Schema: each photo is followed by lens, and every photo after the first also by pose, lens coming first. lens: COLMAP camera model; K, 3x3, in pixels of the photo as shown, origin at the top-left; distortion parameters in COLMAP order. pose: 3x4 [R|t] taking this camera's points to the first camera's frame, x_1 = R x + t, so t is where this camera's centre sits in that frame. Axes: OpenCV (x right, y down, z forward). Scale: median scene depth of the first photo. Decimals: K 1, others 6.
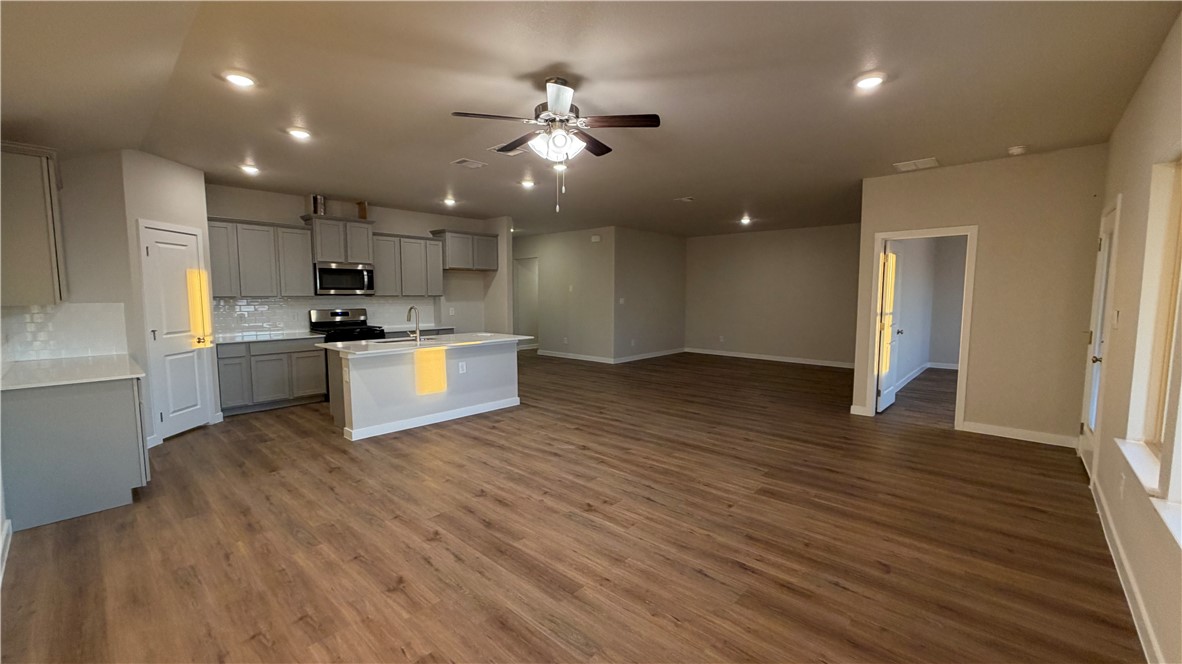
lens RADIAL K [[469.1, 0, 589.9], [0, 469.1, 334.6], [0, 0, 1]] dist [-0.000529, -0.000239]
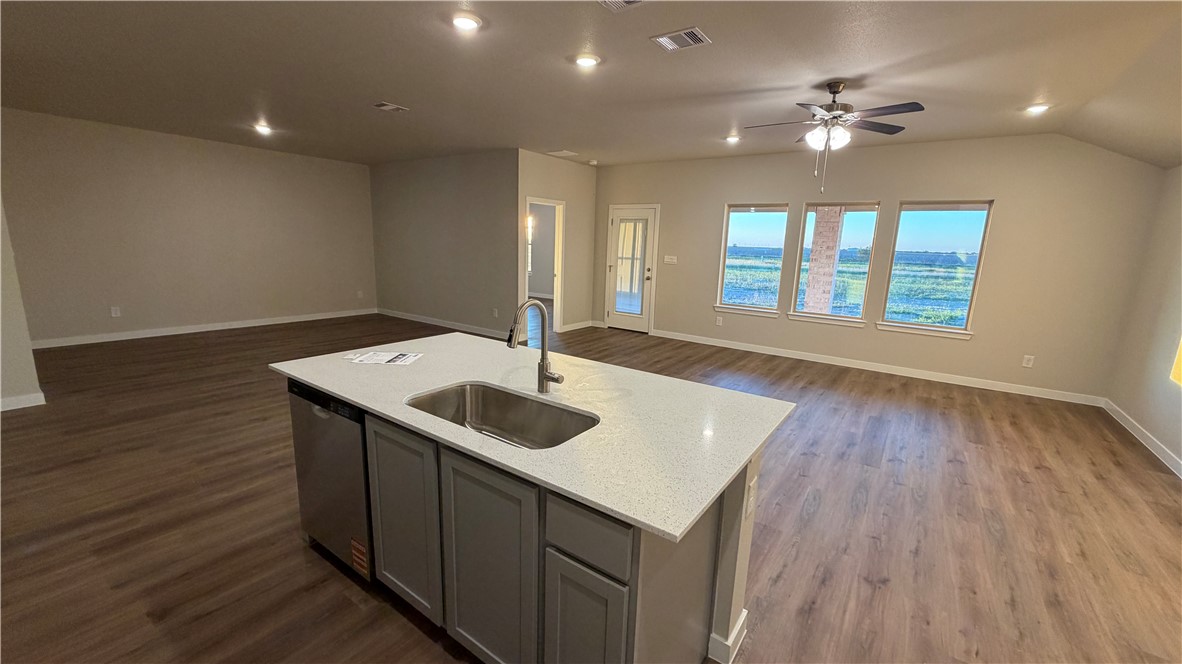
lens RADIAL K [[469.1, 0, 589.9], [0, 469.1, 334.6], [0, 0, 1]] dist [-0.000529, -0.000239]
pose [[-0.118527, -0.198511, 0.972905, -1.371615], [0.055164, 0.976982, 0.206064, -0.198868], [-0.991417, 0.078093, -0.104848, 1.892815]]
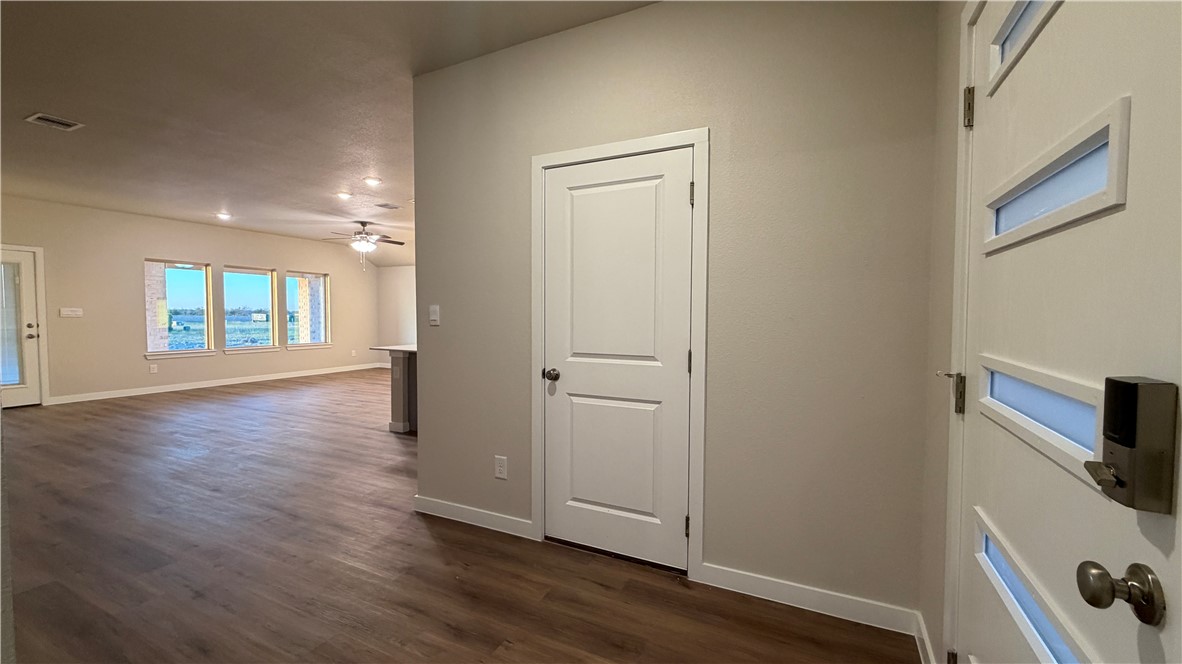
lens RADIAL K [[469.7, 0, 588.1], [0, 469.7, 335.5], [0, 0, 1]] dist [0.000203, -0.000085]
pose [[-0.962016, 0.004775, -0.272951, -0.590481], [-0.032282, 0.990842, 0.131112, -0.315265], [0.271077, 0.134943, -0.953052, 4.070663]]
